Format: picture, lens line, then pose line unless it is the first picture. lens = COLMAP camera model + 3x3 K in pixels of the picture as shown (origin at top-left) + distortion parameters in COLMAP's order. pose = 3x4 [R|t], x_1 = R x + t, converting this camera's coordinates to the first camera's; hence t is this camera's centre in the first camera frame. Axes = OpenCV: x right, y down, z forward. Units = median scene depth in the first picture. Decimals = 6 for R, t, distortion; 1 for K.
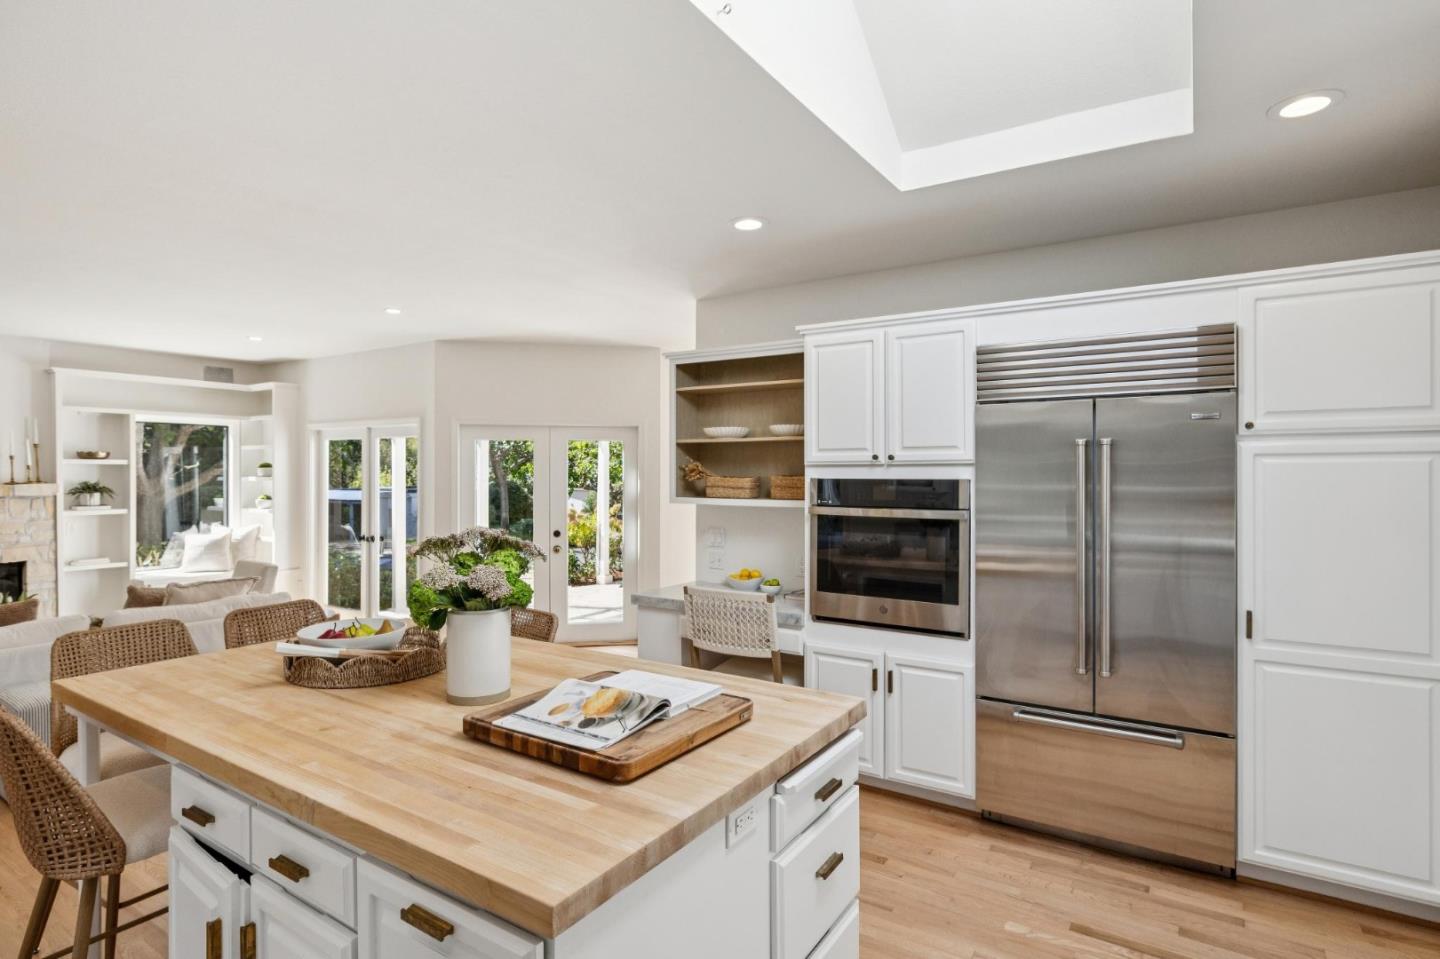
lens RADIAL K [[718.0, 0, 740.7], [0, 718.0, 478.8], [0, 0, 1]] dist [-0.002419, -0.000519]
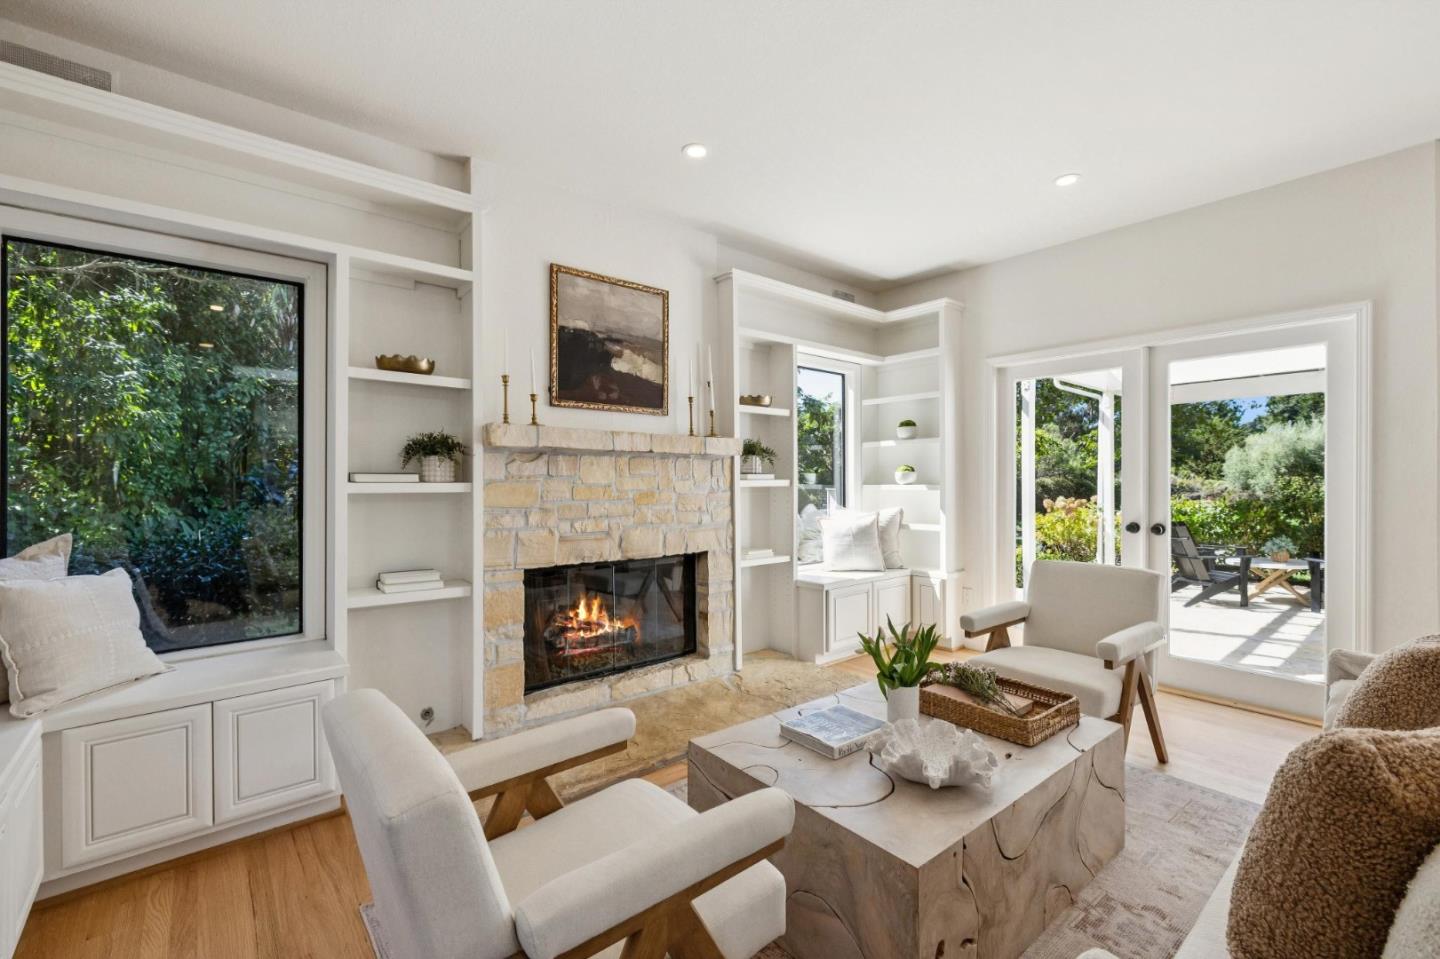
lens RADIAL K [[620.4, 0, 720.0], [0, 620.4, 479.5], [0, 0, 1]] dist [0.000400, 0.000053]
pose [[0.955747, -0.005798, -0.294132, -0.794686], [0.003393, 0.999957, -0.008686, 0.050559], [0.294170, 0.007304, 0.955725, 0.429004]]
